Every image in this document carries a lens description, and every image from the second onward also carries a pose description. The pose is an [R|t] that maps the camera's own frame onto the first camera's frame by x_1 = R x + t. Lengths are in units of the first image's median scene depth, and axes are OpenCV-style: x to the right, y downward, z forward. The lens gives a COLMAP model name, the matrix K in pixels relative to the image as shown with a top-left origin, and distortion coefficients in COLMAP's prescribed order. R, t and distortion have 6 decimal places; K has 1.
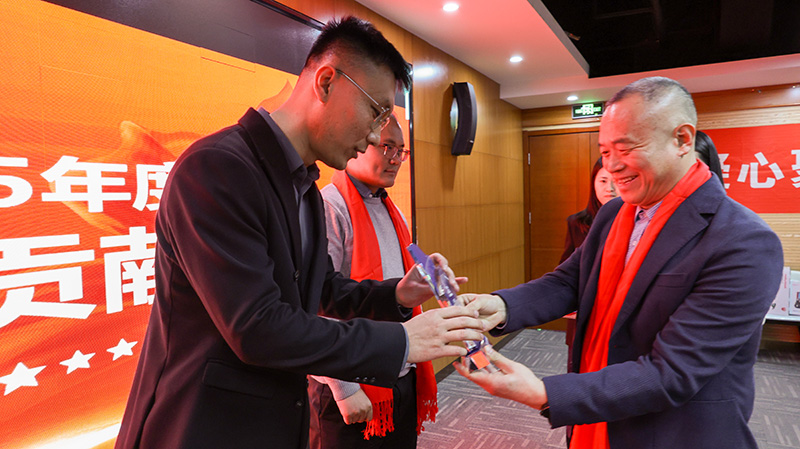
lens RADIAL K [[552.4, 0, 401.1], [0, 552.4, 219.1], [0, 0, 1]] dist [-0.016518, 0.013165]
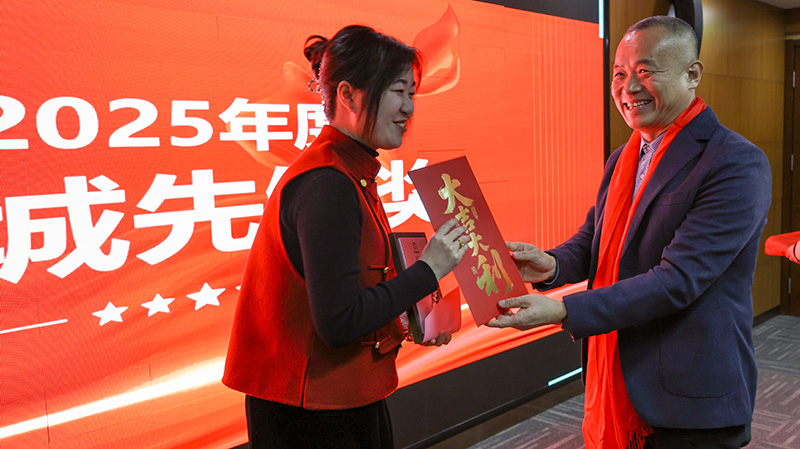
lens RADIAL K [[745.3, 0, 397.1], [0, 745.3, 216.0], [0, 0, 1]] dist [0.004400, 0.000000]
pose [[0.953774, 0.021744, -0.299738, 0.117266], [-0.002068, 0.997830, 0.065804, 0.016898], [0.300518, -0.062142, 0.951750, -0.279027]]
